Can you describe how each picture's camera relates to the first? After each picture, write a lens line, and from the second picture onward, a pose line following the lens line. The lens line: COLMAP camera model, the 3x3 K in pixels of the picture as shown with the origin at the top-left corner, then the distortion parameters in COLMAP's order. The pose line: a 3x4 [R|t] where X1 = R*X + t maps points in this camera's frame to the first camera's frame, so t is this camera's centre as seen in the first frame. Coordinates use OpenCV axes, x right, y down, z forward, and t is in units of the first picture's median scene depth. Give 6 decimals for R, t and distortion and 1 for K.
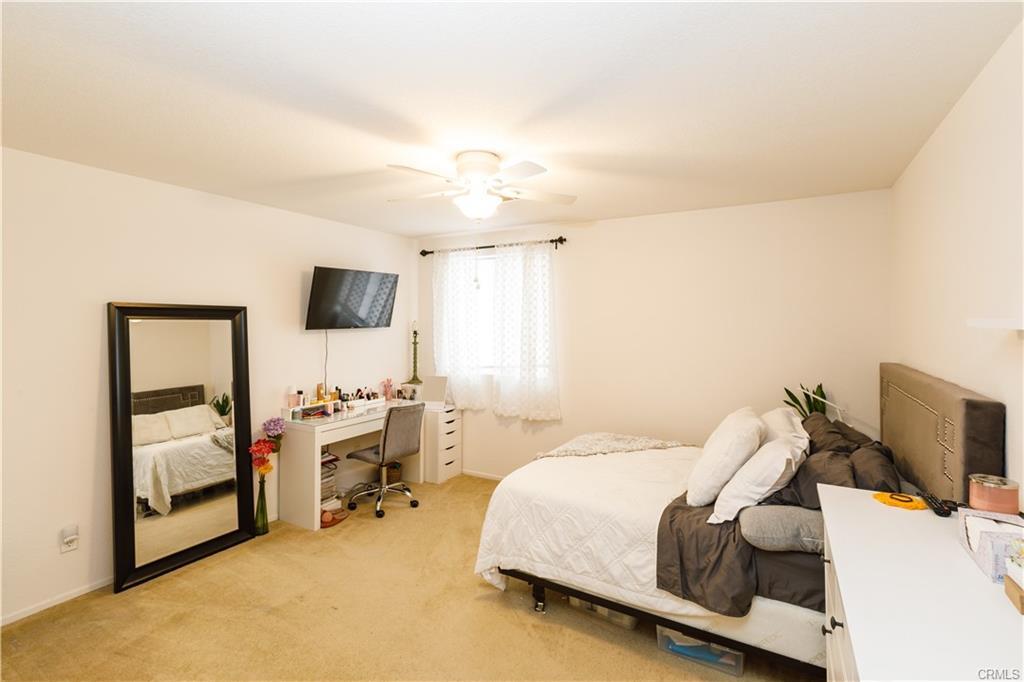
lens RADIAL K [[464.7, 0, 525.4], [0, 464.7, 323.3], [0, 0, 1]] dist [0.001098, 0.000019]
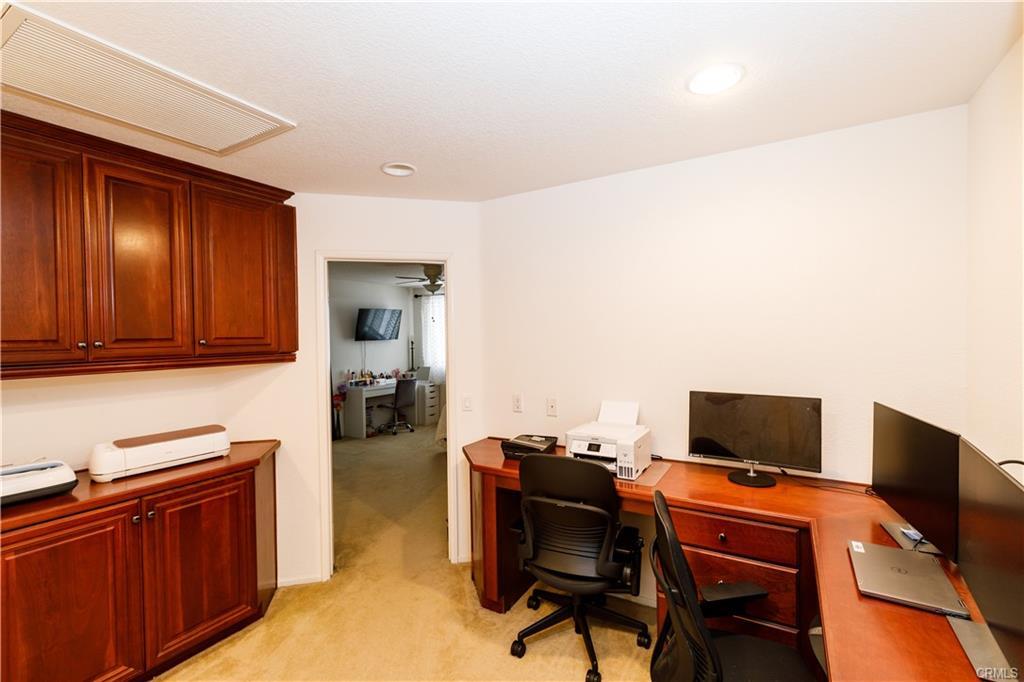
lens RADIAL K [[448.7, 0, 512.0], [0, 448.7, 341.0], [0, 0, 1]] dist [0.000970, 0.000121]
pose [[0.999032, -0.021254, -0.038519, 0.232643], [0.021819, 0.999660, 0.014286, -0.001021], [0.038202, -0.015113, 0.999156, -0.768054]]
